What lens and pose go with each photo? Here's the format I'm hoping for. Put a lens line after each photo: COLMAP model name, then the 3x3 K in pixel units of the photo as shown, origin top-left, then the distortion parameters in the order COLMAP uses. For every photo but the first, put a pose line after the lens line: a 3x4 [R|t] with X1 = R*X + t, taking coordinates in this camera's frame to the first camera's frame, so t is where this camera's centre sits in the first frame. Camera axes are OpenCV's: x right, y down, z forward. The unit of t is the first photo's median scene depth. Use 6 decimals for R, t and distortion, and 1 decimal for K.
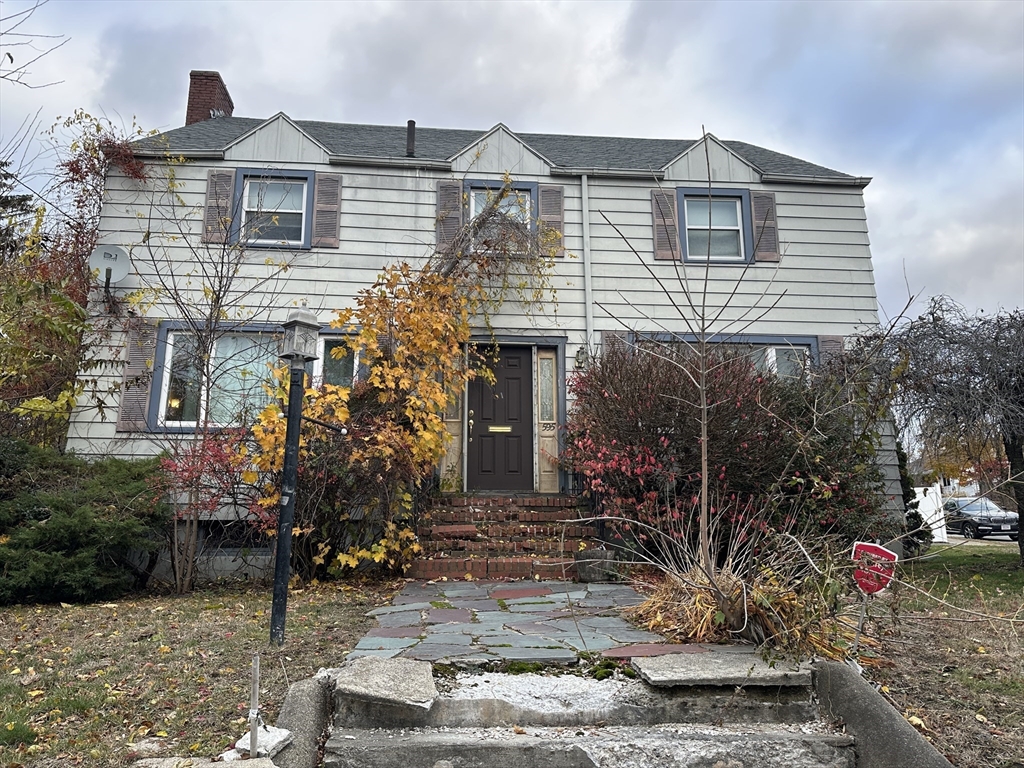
lens RADIAL K [[708.2, 0, 509.4], [0, 708.2, 388.3], [0, 0, 1]] dist [0.058699, -0.013823]
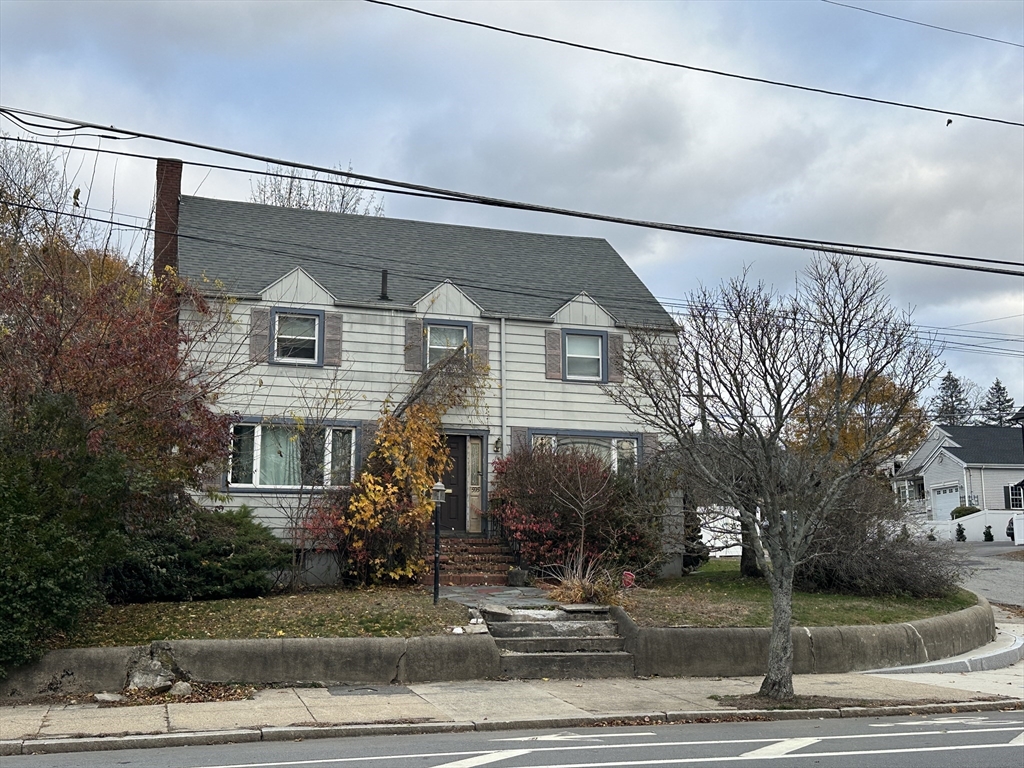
lens RADIAL K [[1154.5, 0, 512.5], [0, 1154.5, 383.0], [0, 0, 1]] dist [0.014540, 0.000000]
pose [[0.968759, 0.035783, 0.245409, -0.478983], [-0.054964, 0.995906, 0.071760, -0.351941], [-0.241836, -0.083006, 0.966760, -1.391516]]
